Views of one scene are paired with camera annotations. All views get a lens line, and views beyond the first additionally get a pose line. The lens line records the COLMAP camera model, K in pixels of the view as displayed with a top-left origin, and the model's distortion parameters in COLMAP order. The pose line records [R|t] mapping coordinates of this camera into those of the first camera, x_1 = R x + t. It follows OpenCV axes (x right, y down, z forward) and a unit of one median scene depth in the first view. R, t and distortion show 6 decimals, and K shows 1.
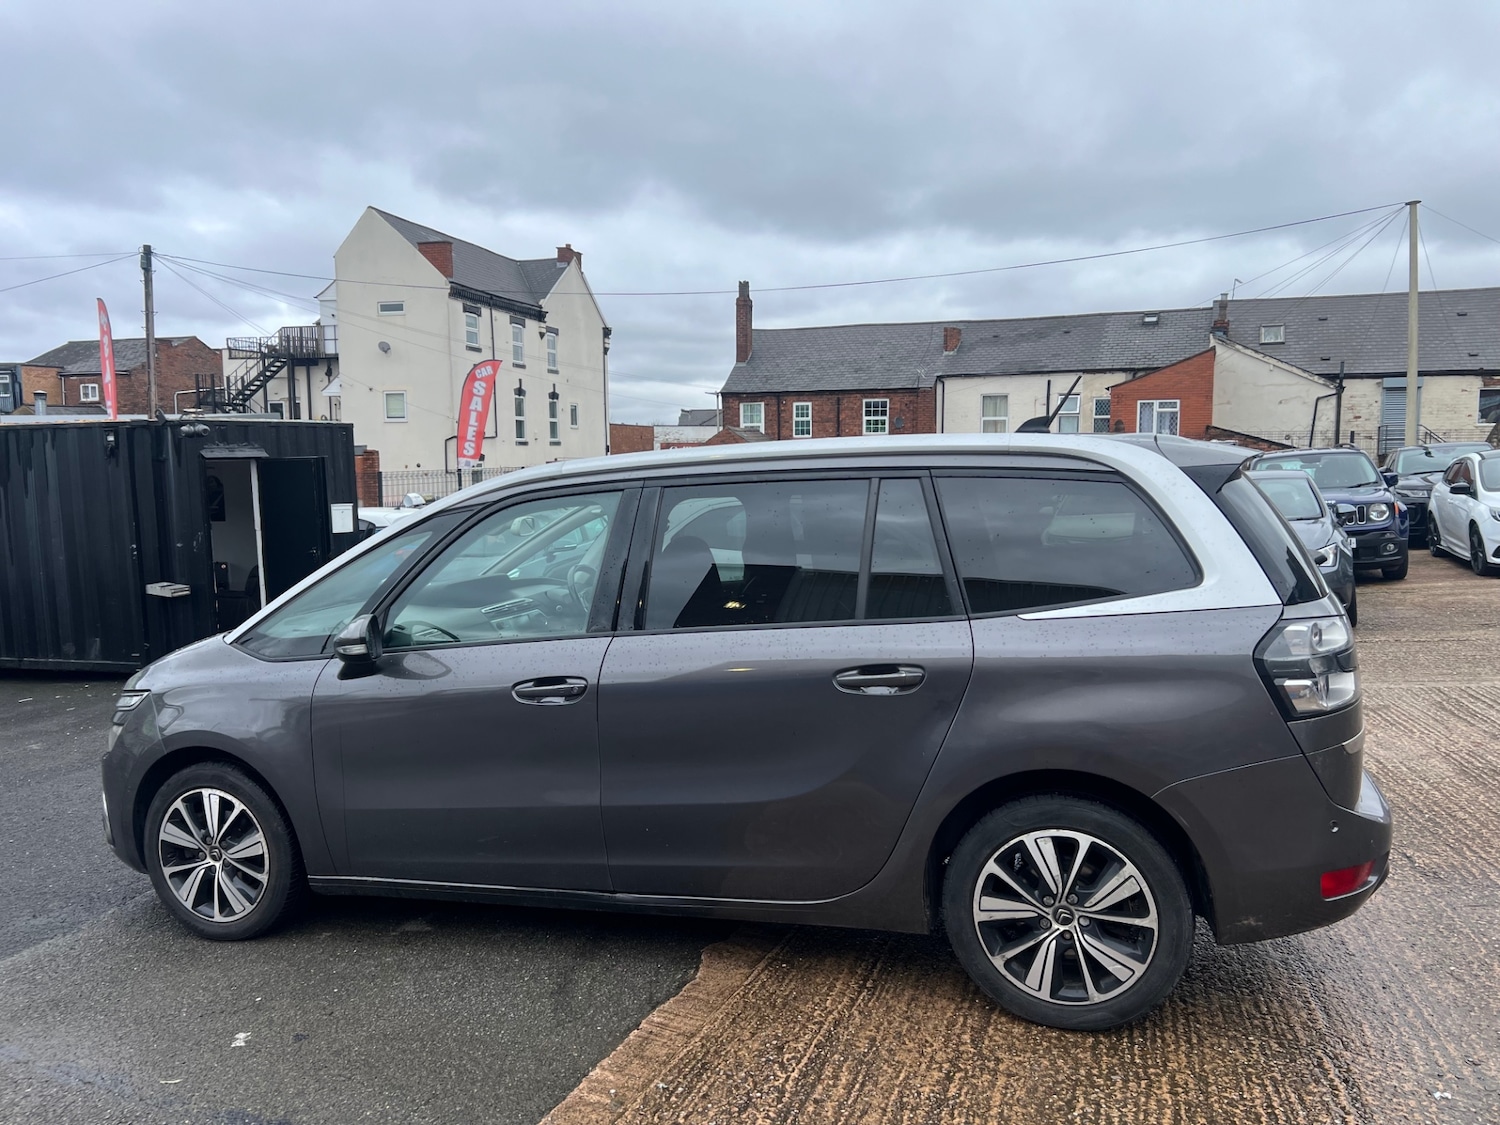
lens RADIAL K [[1105.3, 0, 754.8], [0, 1105.3, 599.8], [0, 0, 1]] dist [0.063207, -0.073394]
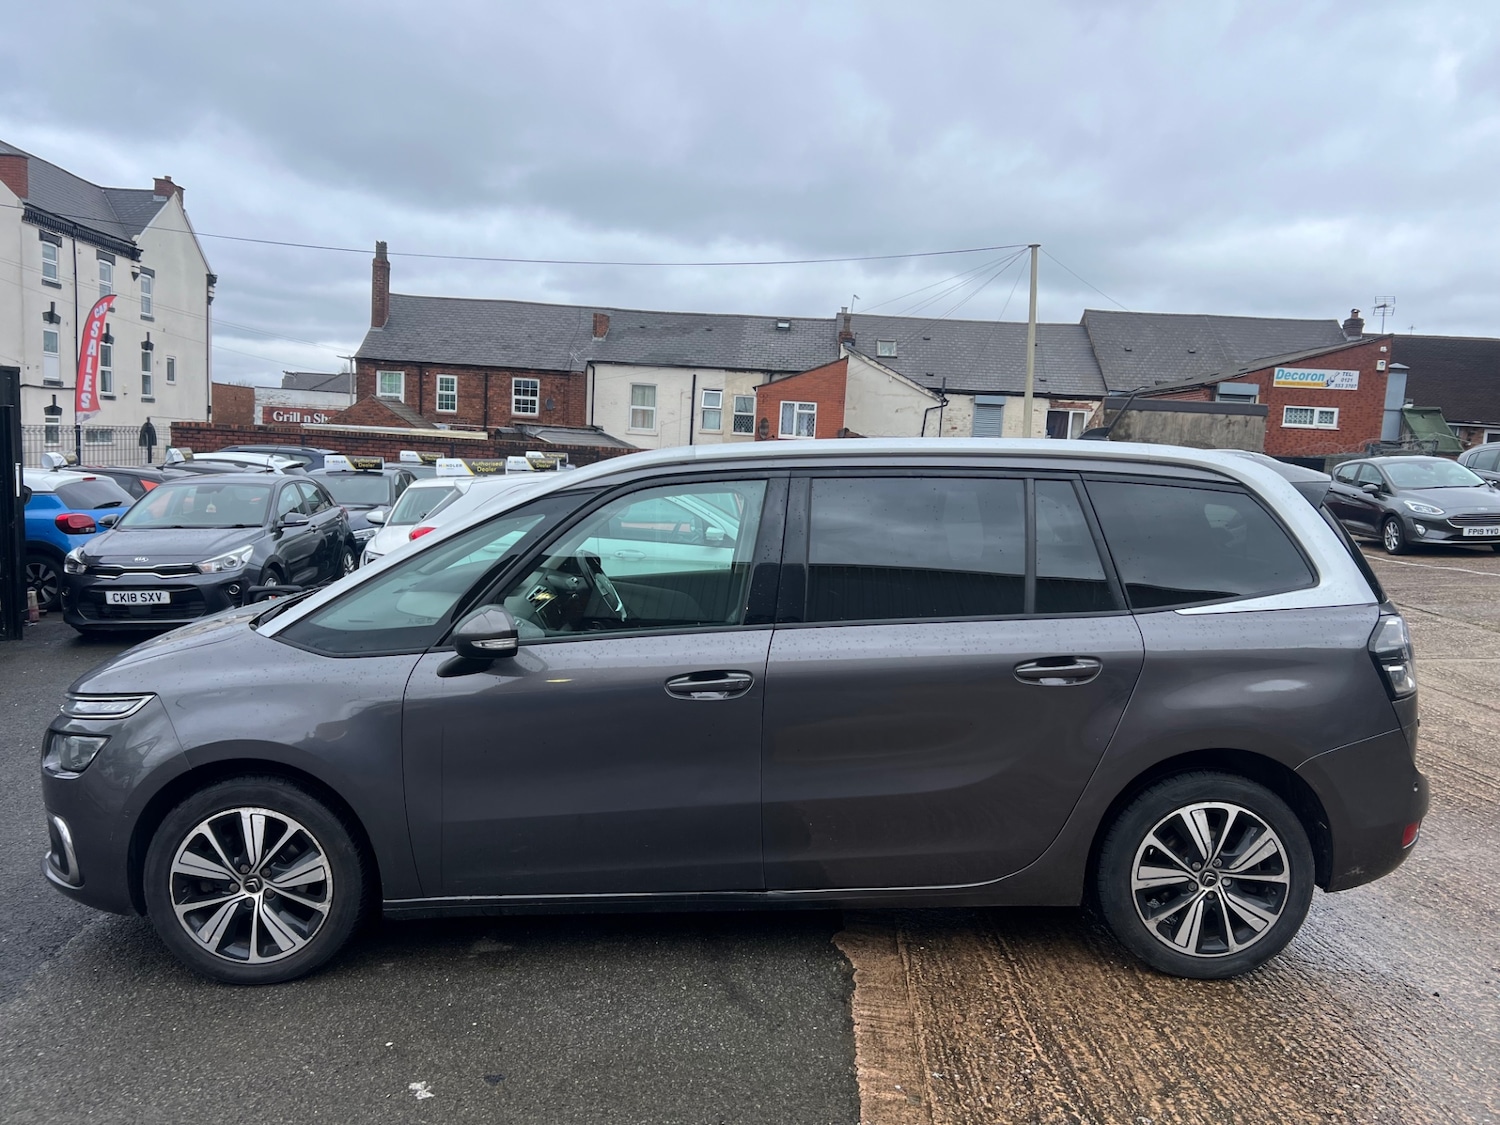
lens RADIAL K [[1100.2, 0, 749.3], [0, 1100.2, 592.8], [0, 0, 1]] dist [0.059726, -0.063435]
pose [[0.941774, 0.009368, 0.336115, -0.416487], [-0.012534, 0.999895, 0.007251, -0.004913], [-0.336012, -0.011042, 0.941793, 0.080902]]
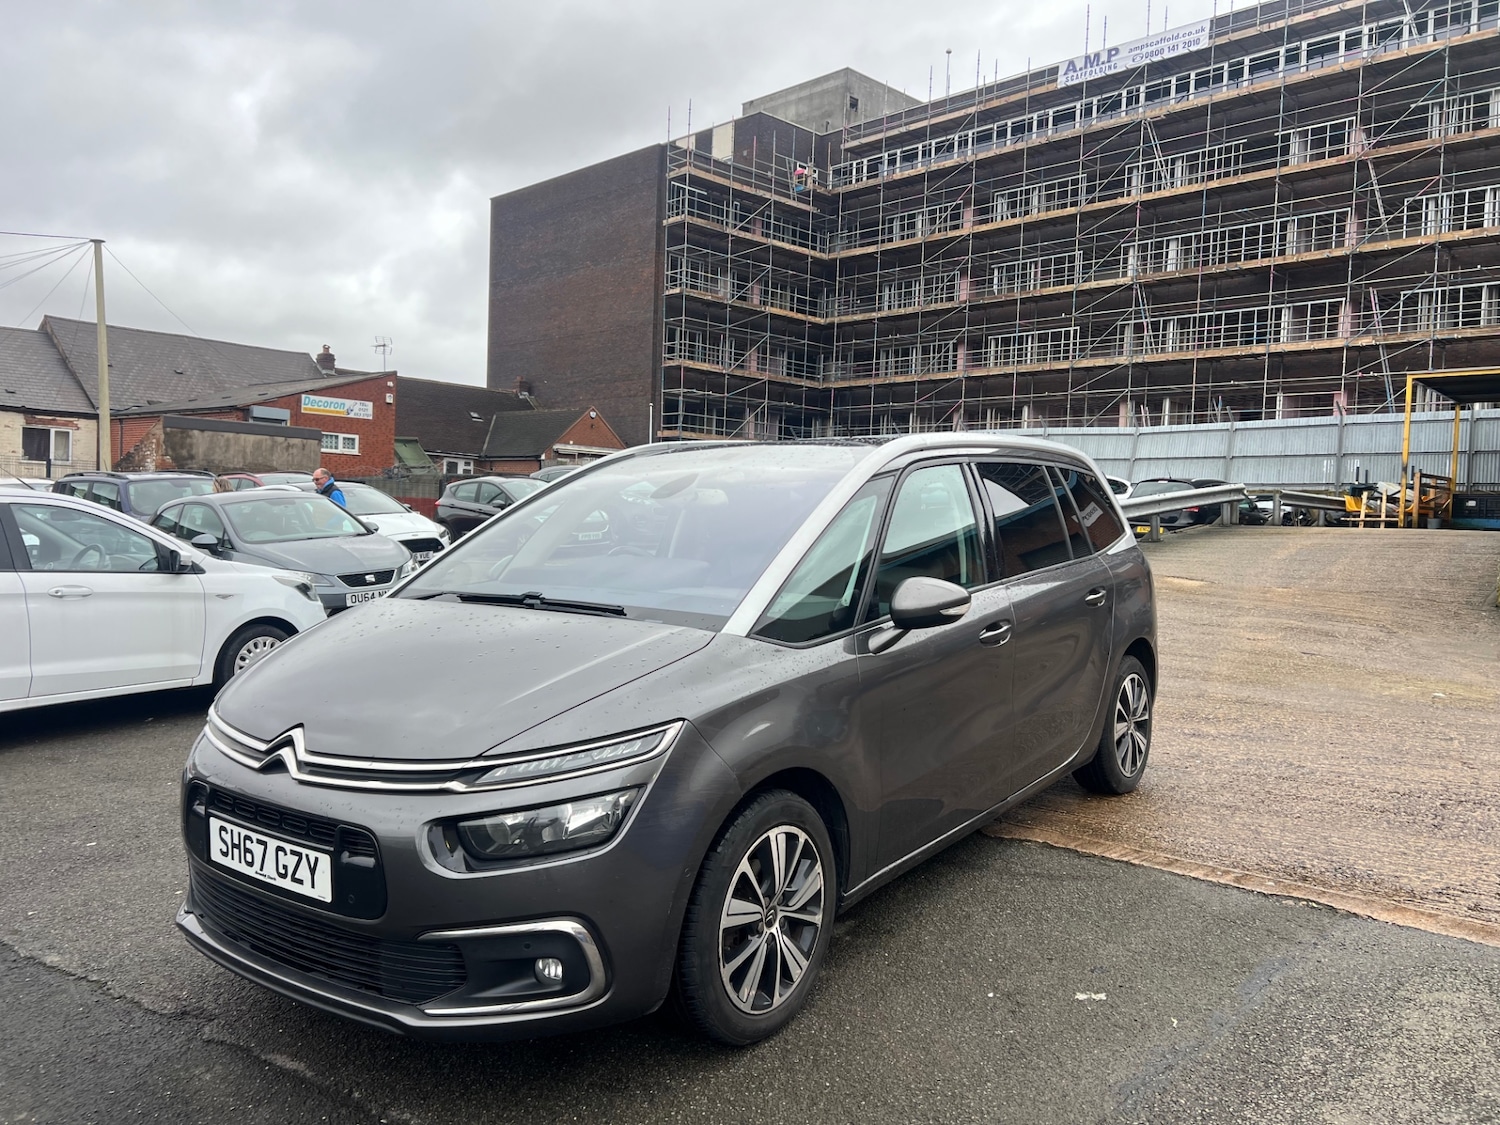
lens RADIAL K [[1100.2, 0, 749.3], [0, 1100.2, 592.8], [0, 0, 1]] dist [0.059726, -0.063435]
pose [[0.318711, -0.046781, 0.946697, -1.184831], [0.087678, 0.995954, 0.019697, -0.004463], [-0.943788, 0.076727, 0.321523, 0.765327]]
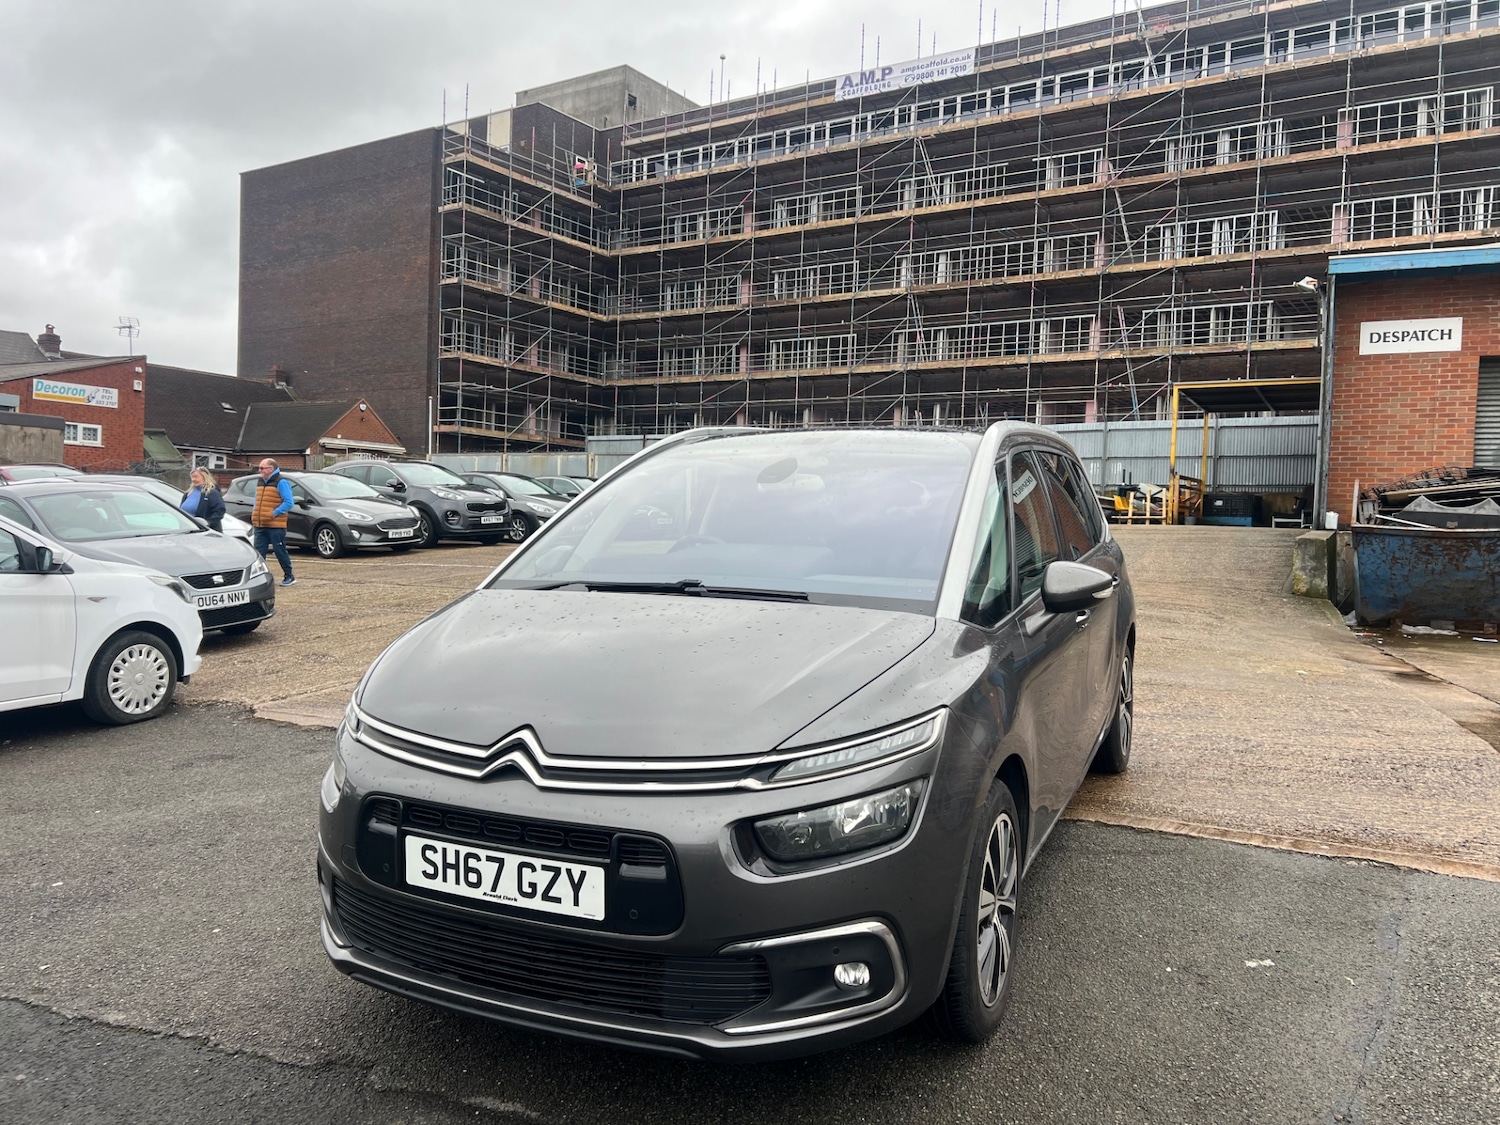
lens RADIAL K [[1104.0, 0, 736.4], [0, 1104.0, 589.1], [0, 0, 1]] dist [0.062308, -0.080926]
pose [[0.124062, -0.046351, 0.991191, -1.221492], [0.096032, 0.994780, 0.034499, -0.020543], [-0.987617, 0.090906, 0.127866, 1.061796]]
